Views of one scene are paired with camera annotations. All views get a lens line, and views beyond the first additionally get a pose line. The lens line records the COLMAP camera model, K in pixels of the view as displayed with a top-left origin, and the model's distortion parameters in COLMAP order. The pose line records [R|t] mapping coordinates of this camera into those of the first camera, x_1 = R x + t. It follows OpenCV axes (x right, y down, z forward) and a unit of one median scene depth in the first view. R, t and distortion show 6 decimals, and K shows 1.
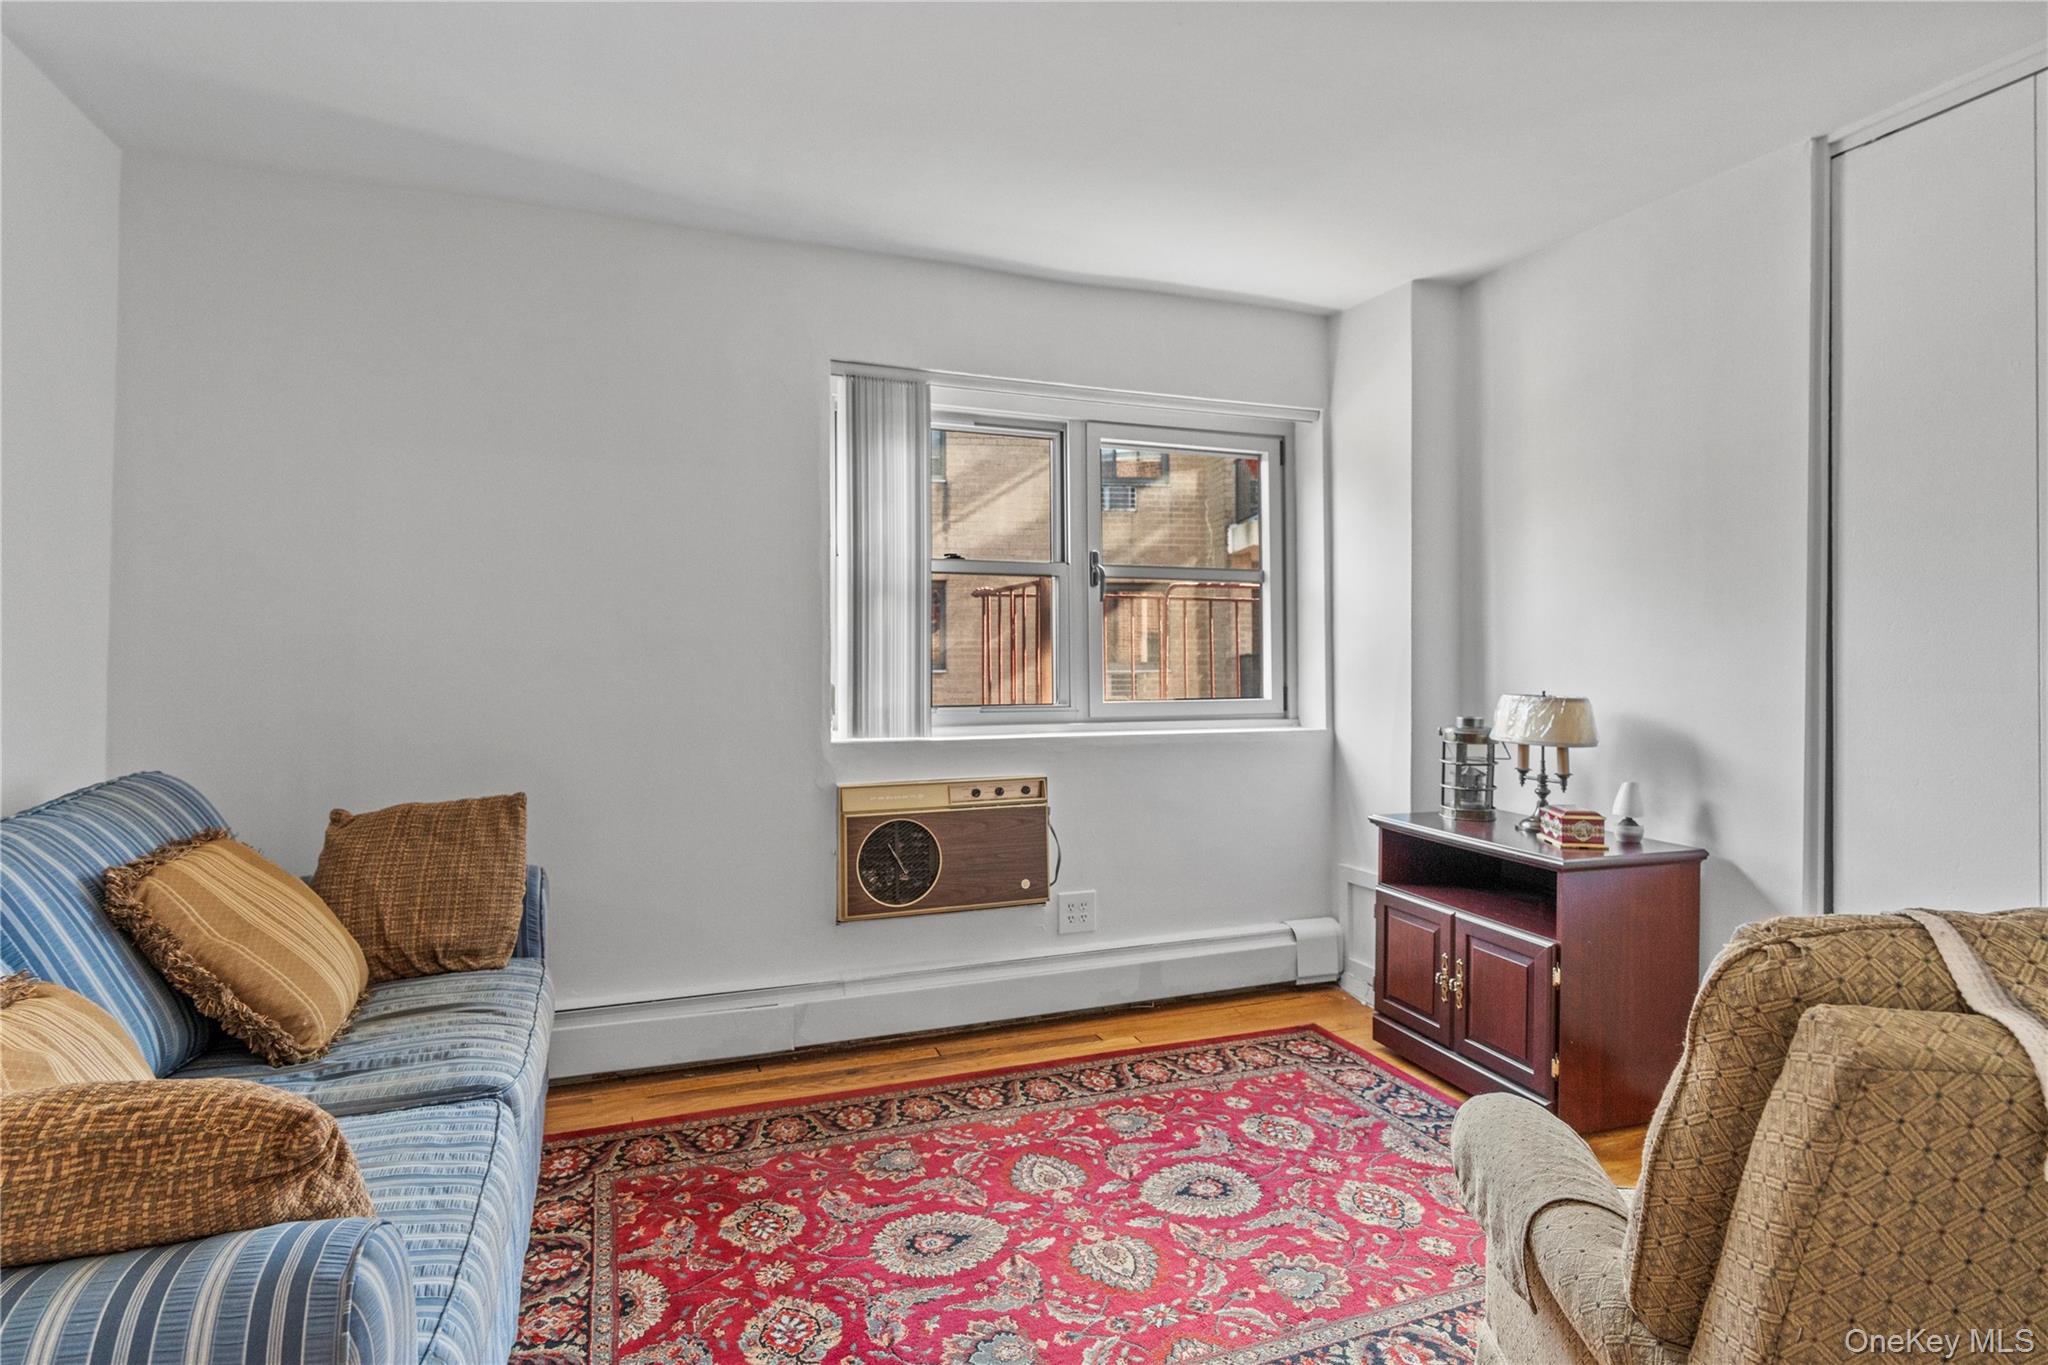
lens RADIAL K [[1049.2, 0, 1055.2], [0, 1049.2, 669.6], [0, 0, 1]] dist [-0.007635, 0.005844]
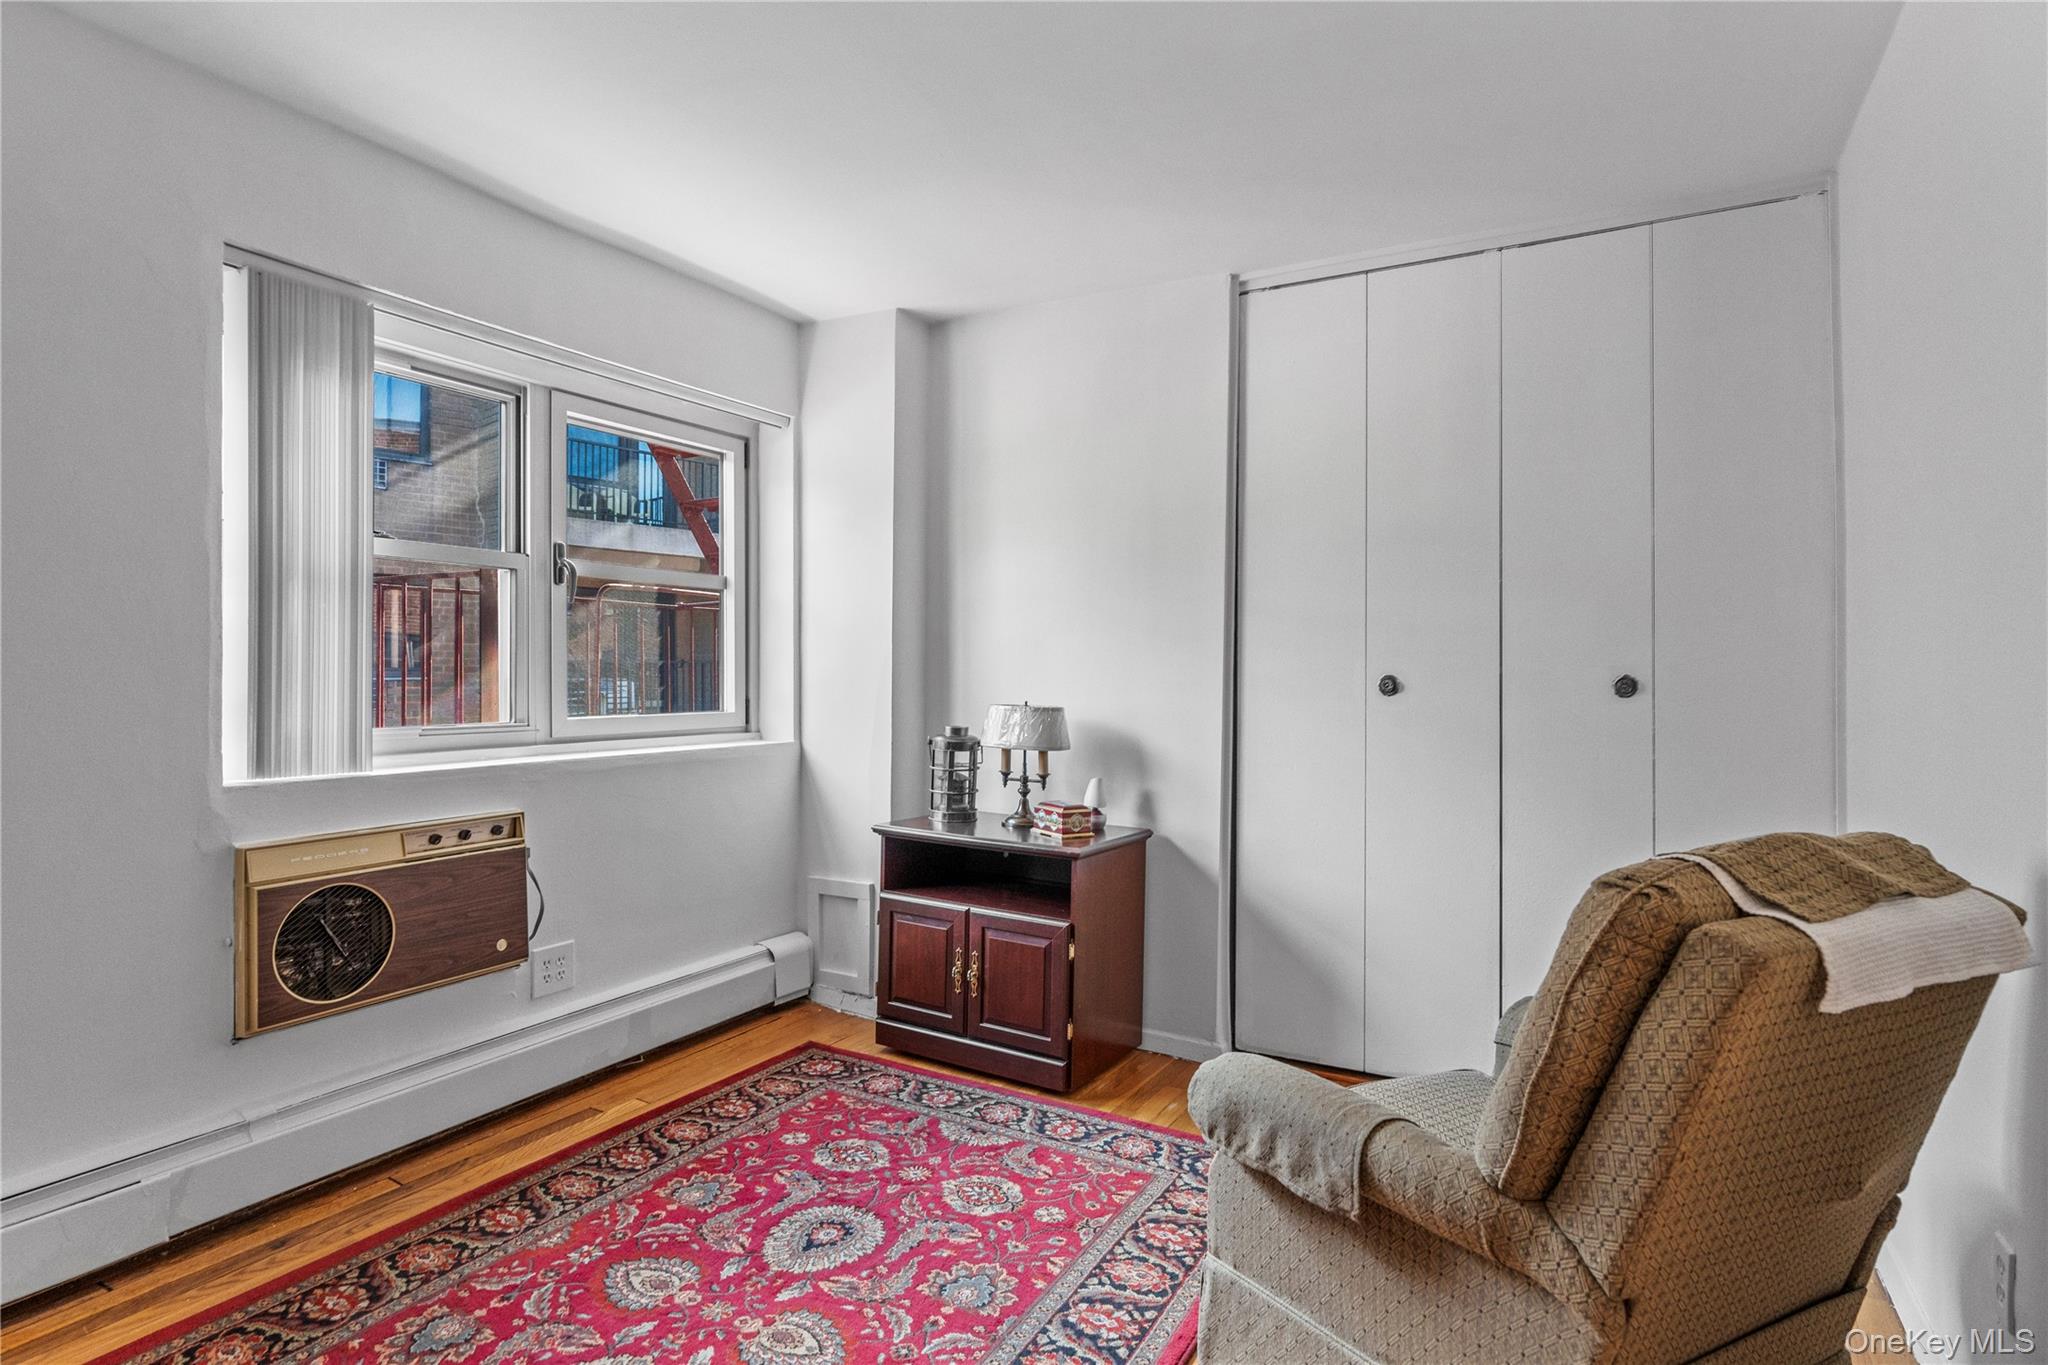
lens RADIAL K [[1049.2, 0, 1021.0], [0, 1049.2, 676.0], [0, 0, 1]] dist [-0.007635, 0.005844]
pose [[0.779776, 0.002586, 0.626053, -0.247471], [-0.002758, 0.999996, -0.000696, -0.006237], [-0.626052, -0.001184, 0.779780, 0.123004]]
